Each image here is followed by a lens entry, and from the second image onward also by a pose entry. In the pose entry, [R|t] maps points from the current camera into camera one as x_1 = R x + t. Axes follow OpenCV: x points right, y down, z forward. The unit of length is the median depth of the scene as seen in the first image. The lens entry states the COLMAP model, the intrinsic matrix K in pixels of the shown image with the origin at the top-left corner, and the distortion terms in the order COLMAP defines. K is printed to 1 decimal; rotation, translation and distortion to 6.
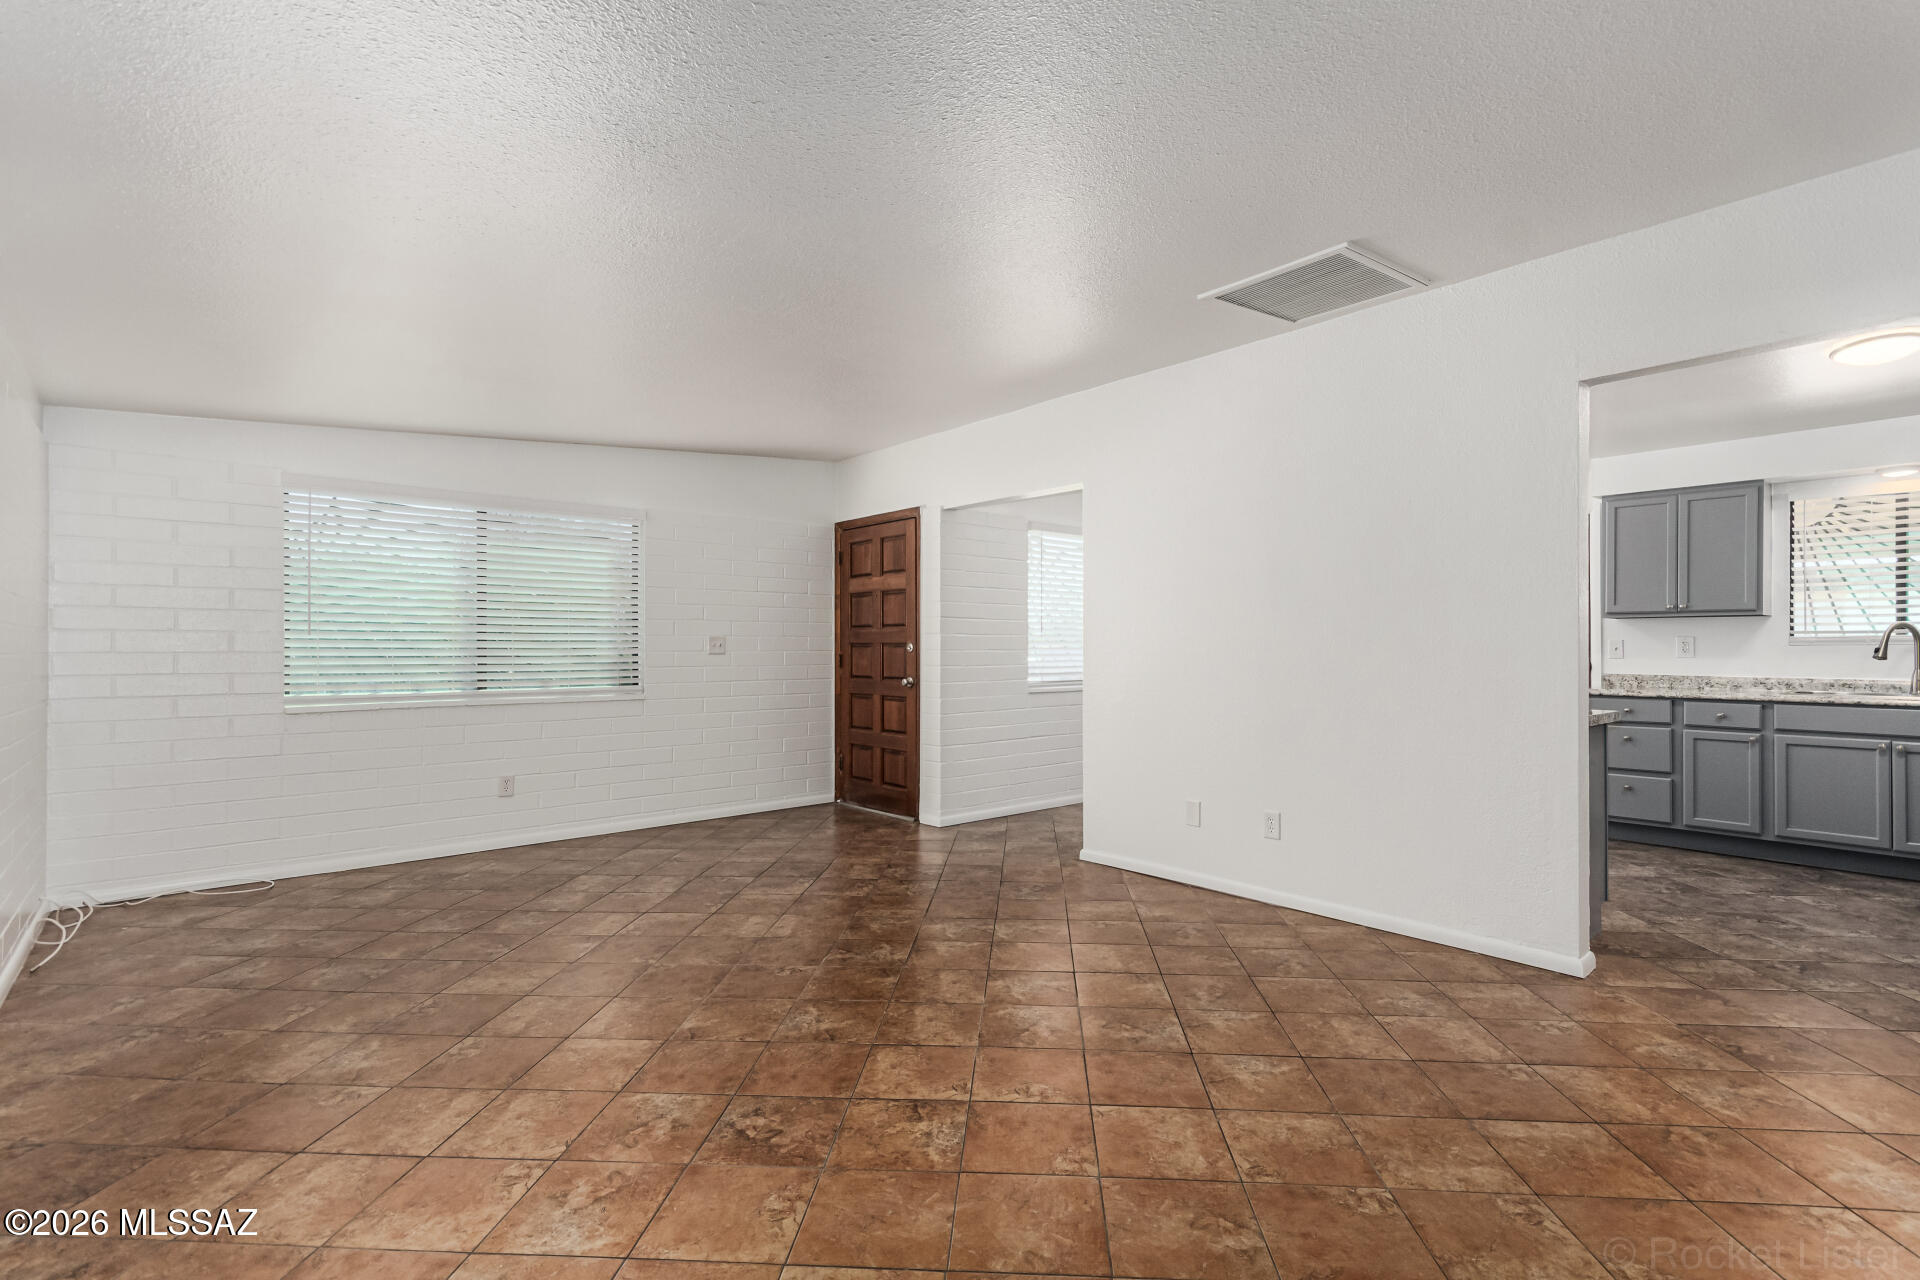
lens RADIAL K [[887.9, 0, 970.9], [0, 887.9, 643.4], [0, 0, 1]] dist [0.000726, -0.001509]
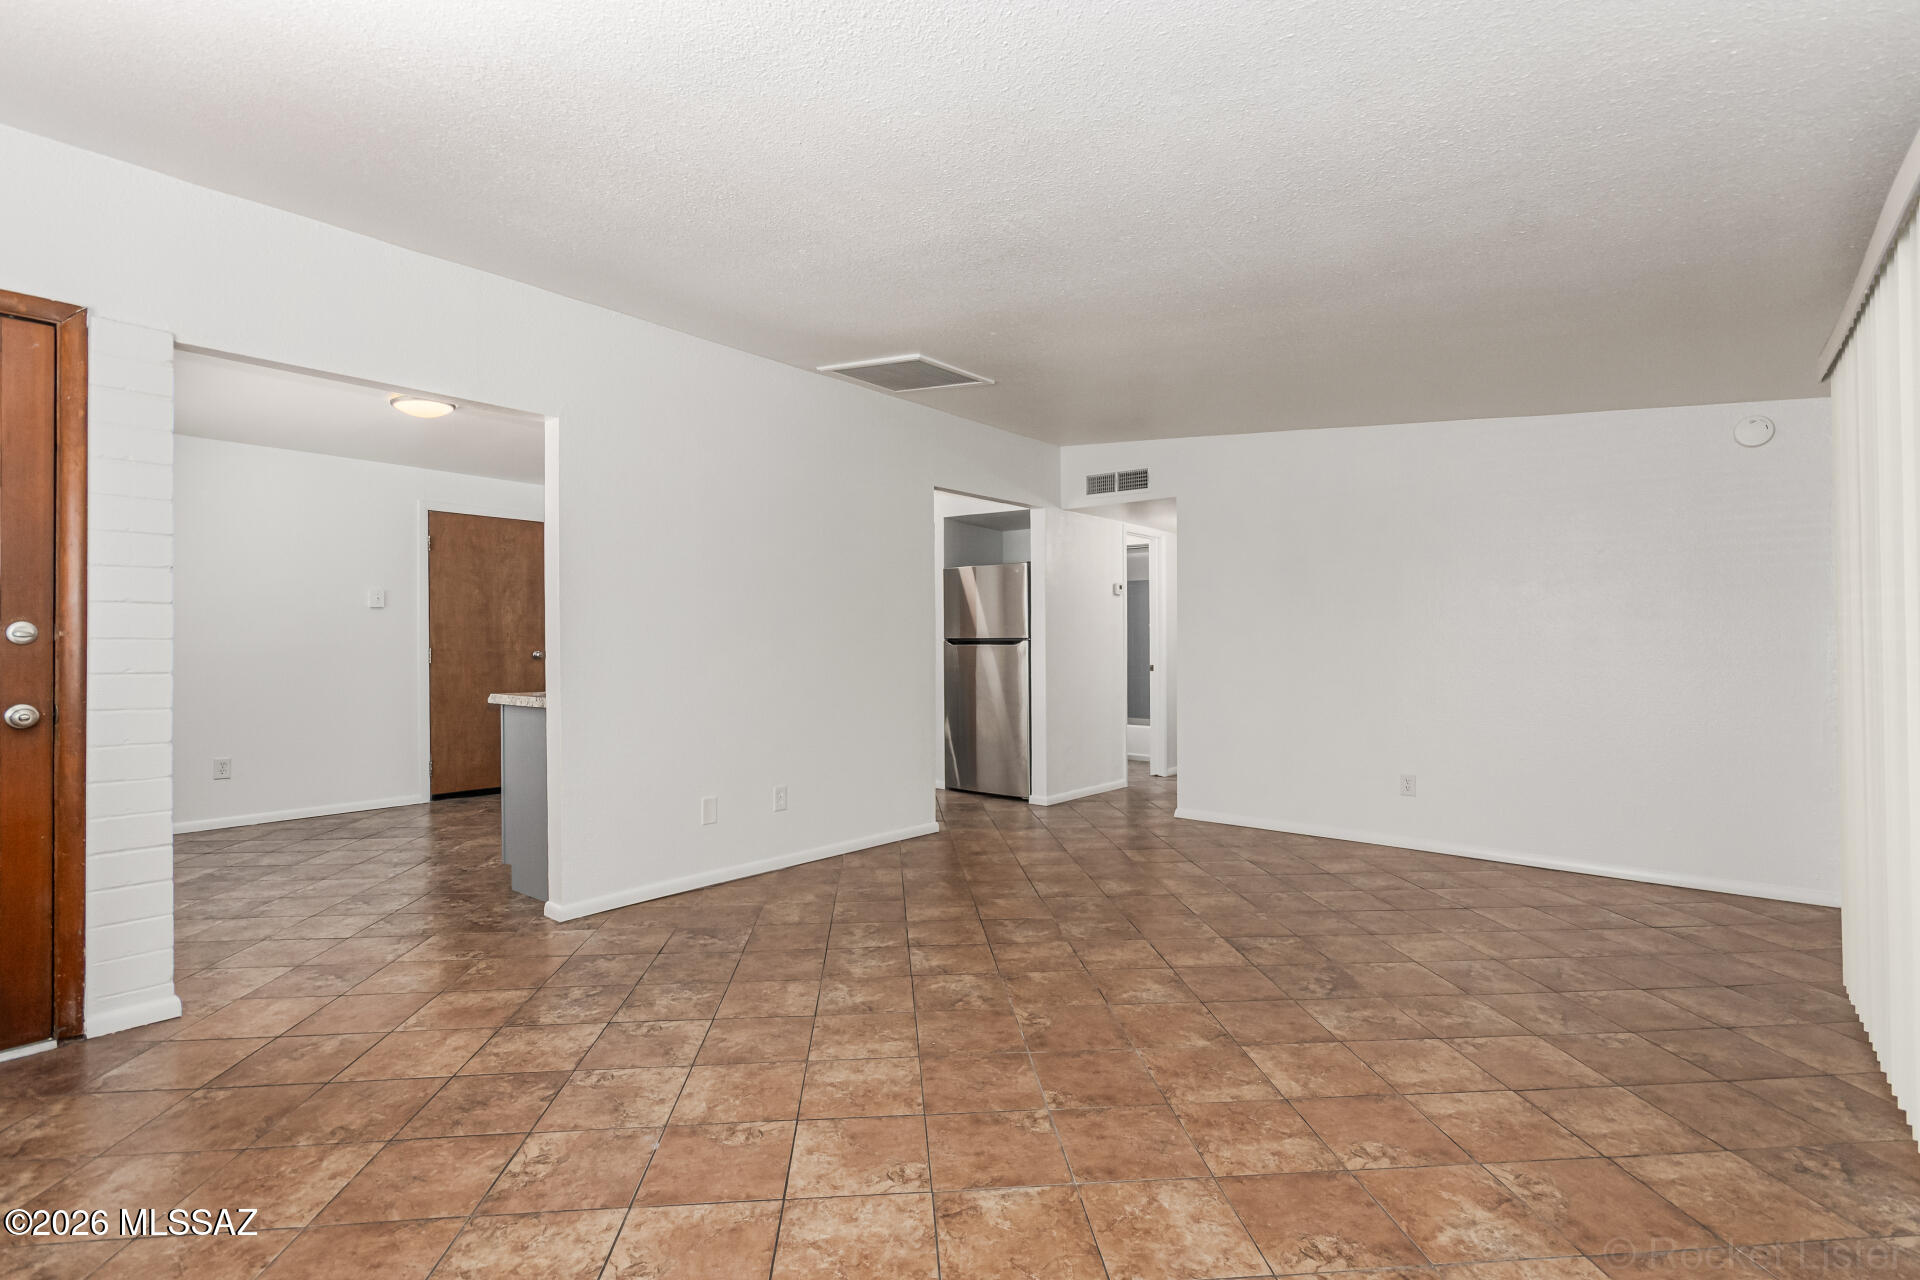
lens RADIAL K [[908.9, 0, 982.8], [0, 908.9, 648.0], [0, 0, 1]] dist [0.003583, 0.001027]
pose [[-0.172904, -0.007795, 0.984908, -1.192604], [-0.012699, 0.999903, 0.005685, 0.007436], [-0.984857, -0.011525, -0.172986, 1.361876]]
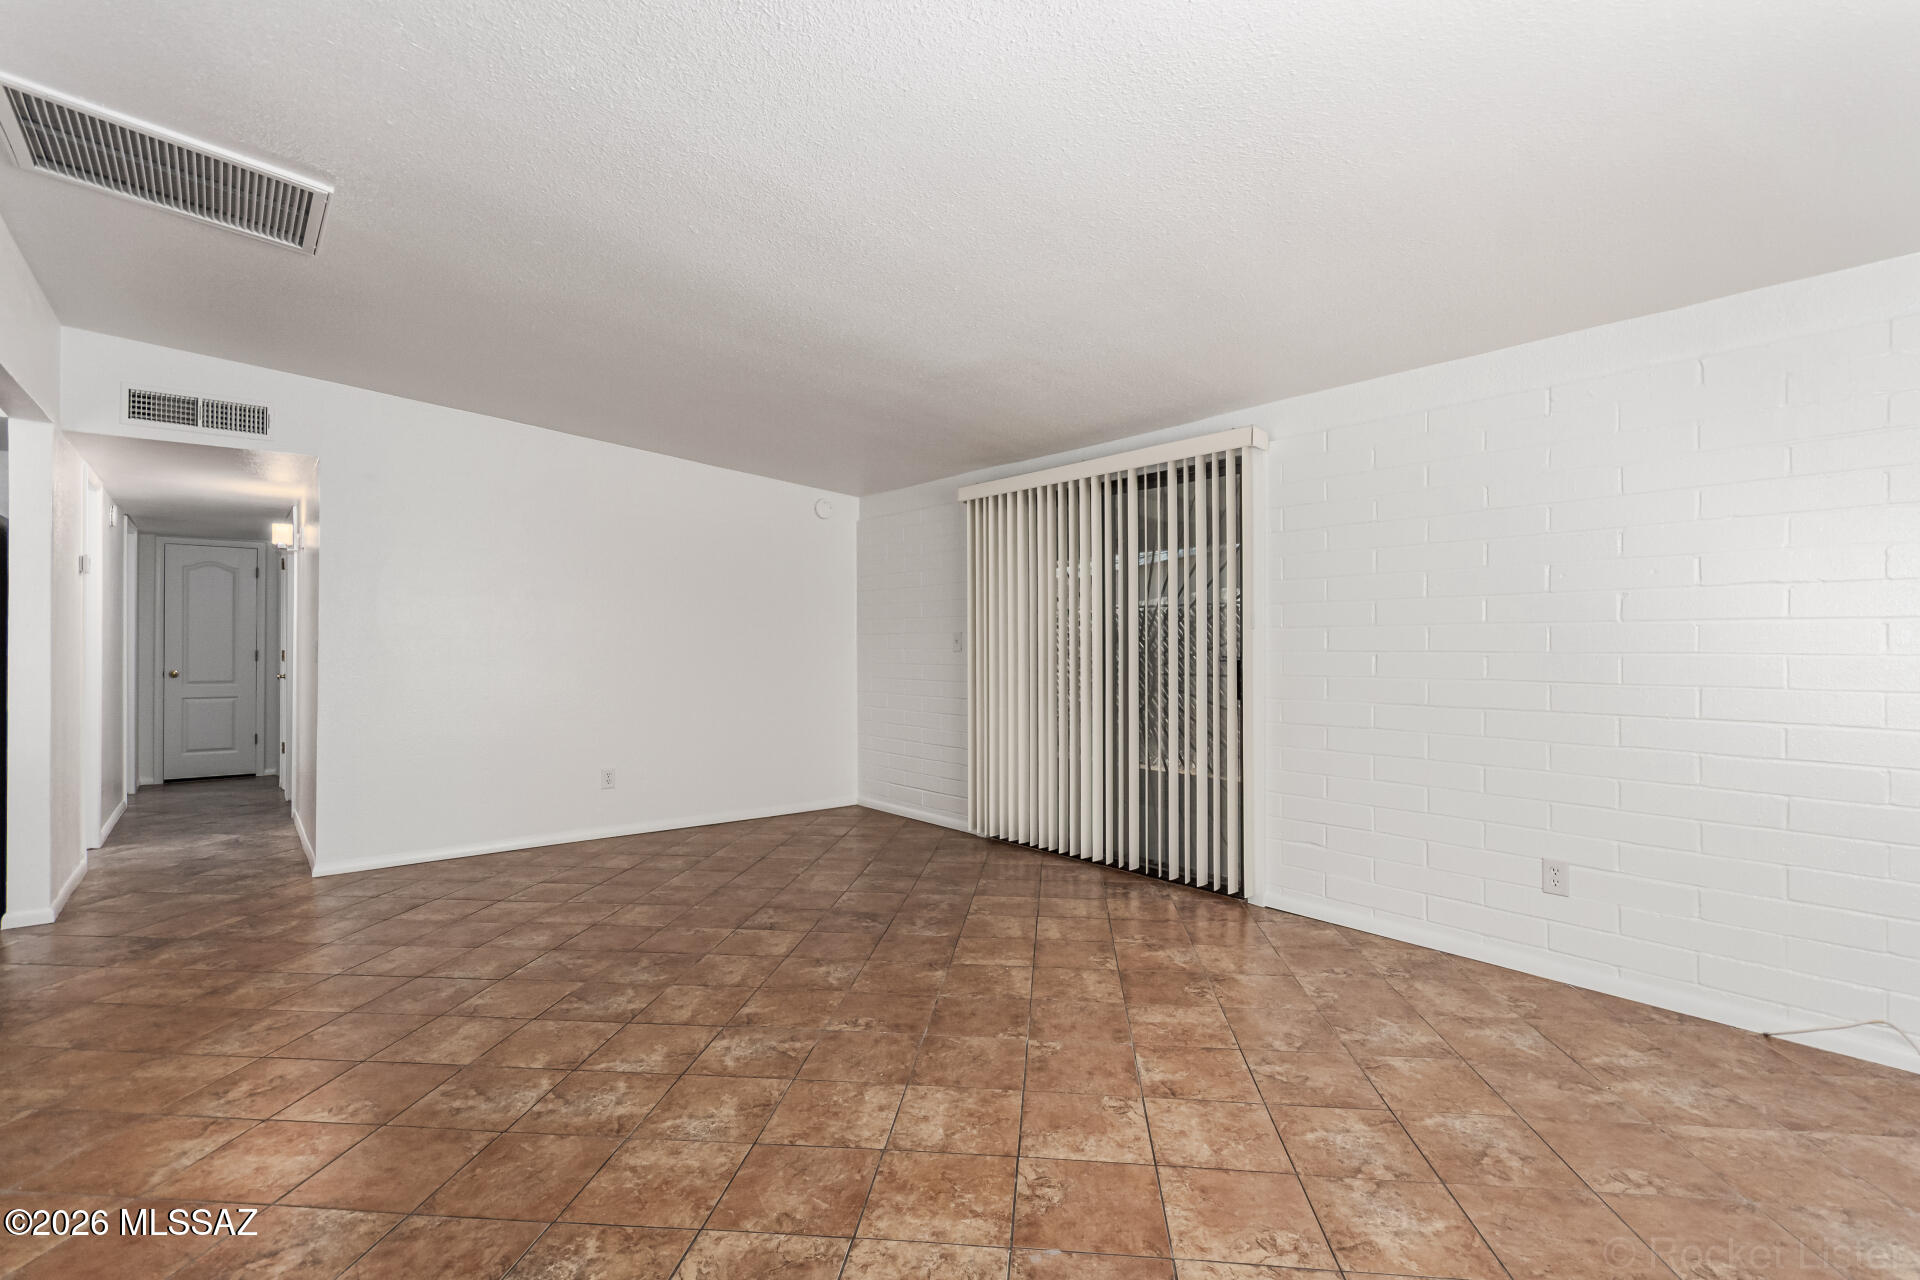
lens RADIAL K [[887.9, 0, 970.9], [0, 887.9, 643.4], [0, 0, 1]] dist [0.000726, -0.001509]
pose [[-0.999591, 0.000504, 0.028595, -0.381337], [0.000160, 0.999928, -0.012014, 0.013168], [-0.028599, -0.012005, -0.999519, 2.101826]]
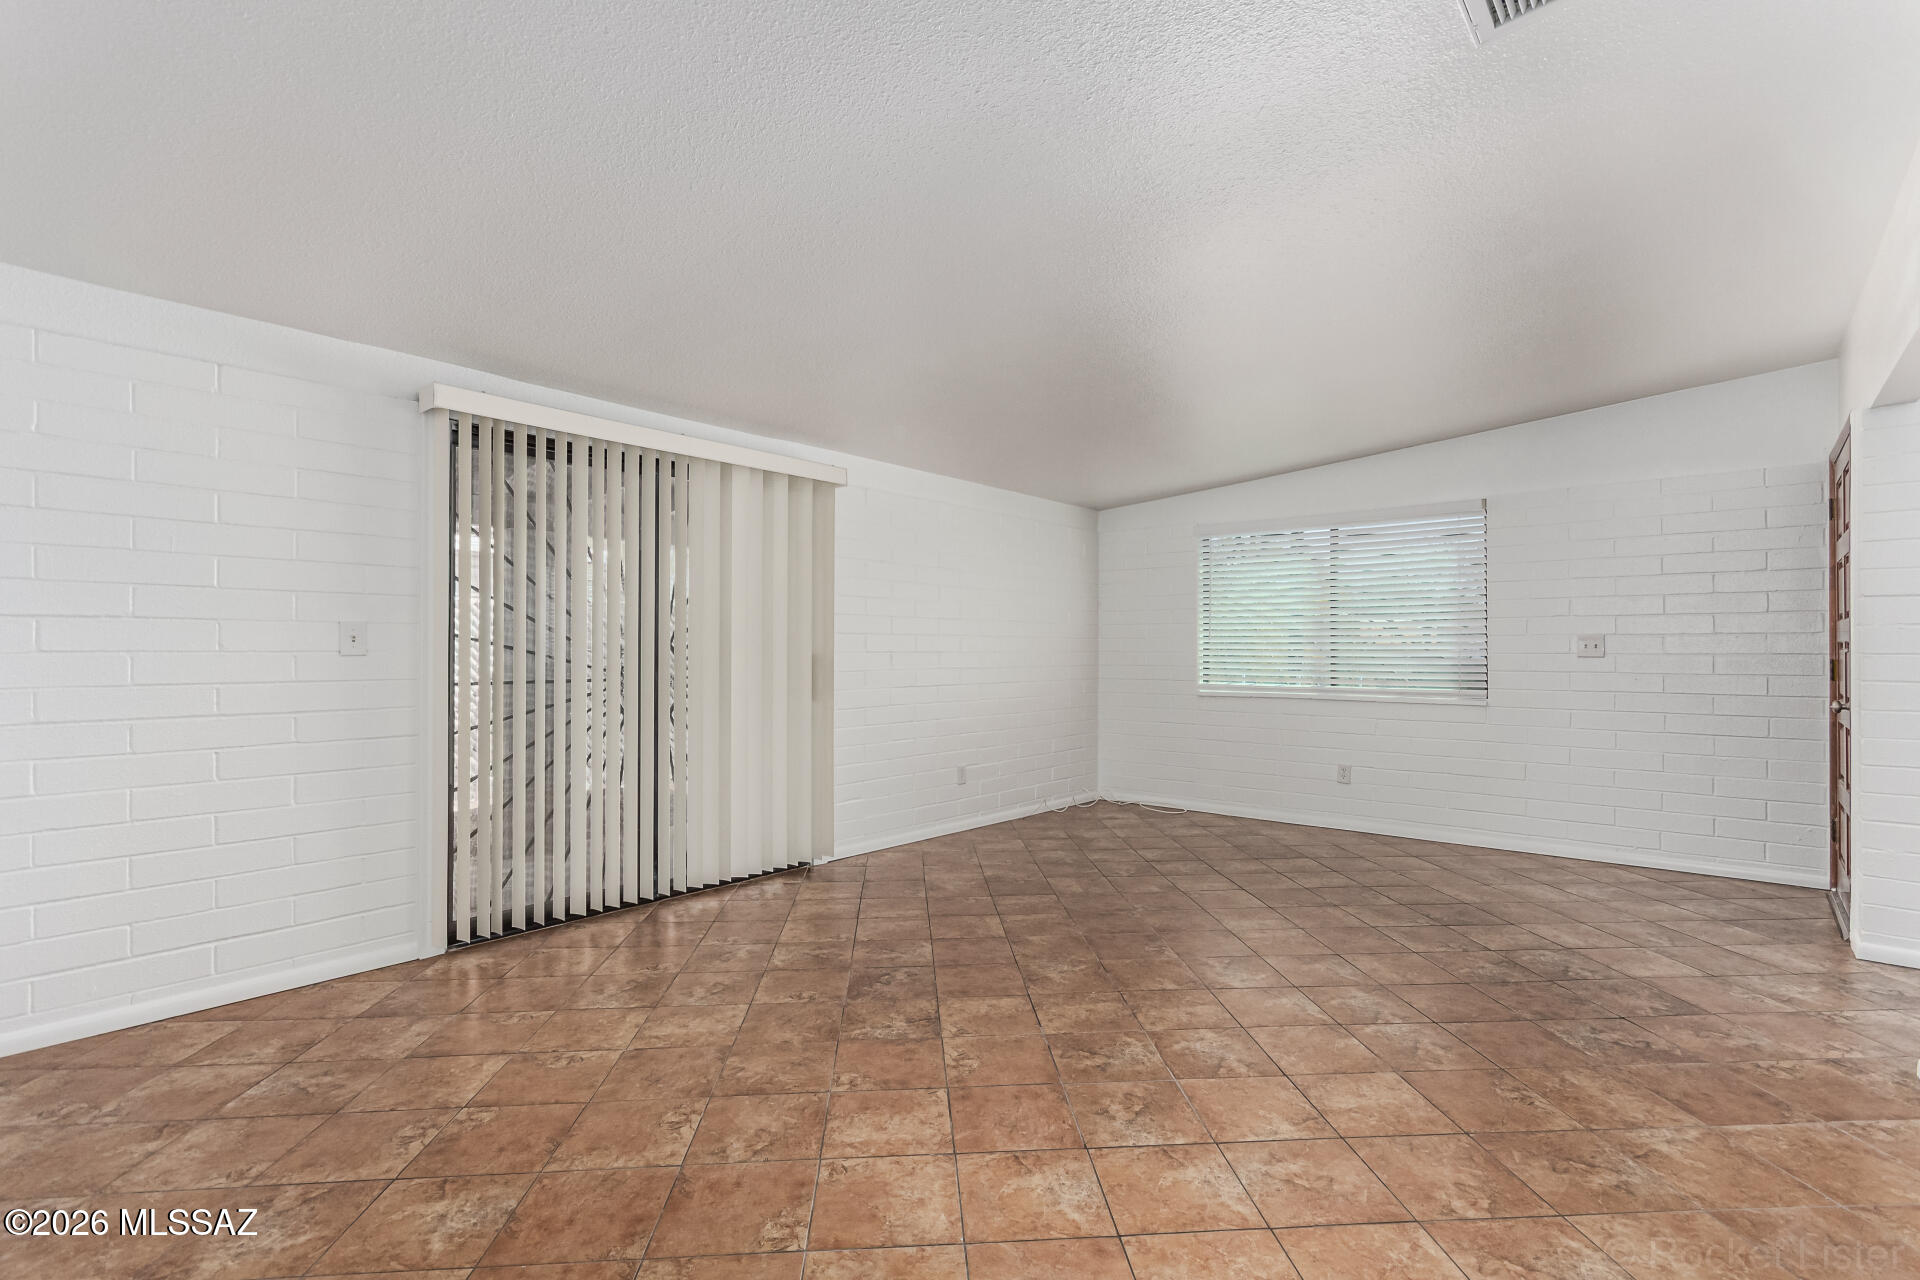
lens RADIAL K [[887.9, 0, 970.9], [0, 887.9, 643.4], [0, 0, 1]] dist [0.000726, -0.001509]
pose [[0.139322, -0.006770, -0.990224, 0.942708], [0.006339, 0.999962, -0.005945, 0.002241], [0.990227, -0.005448, 0.139360, 0.708372]]
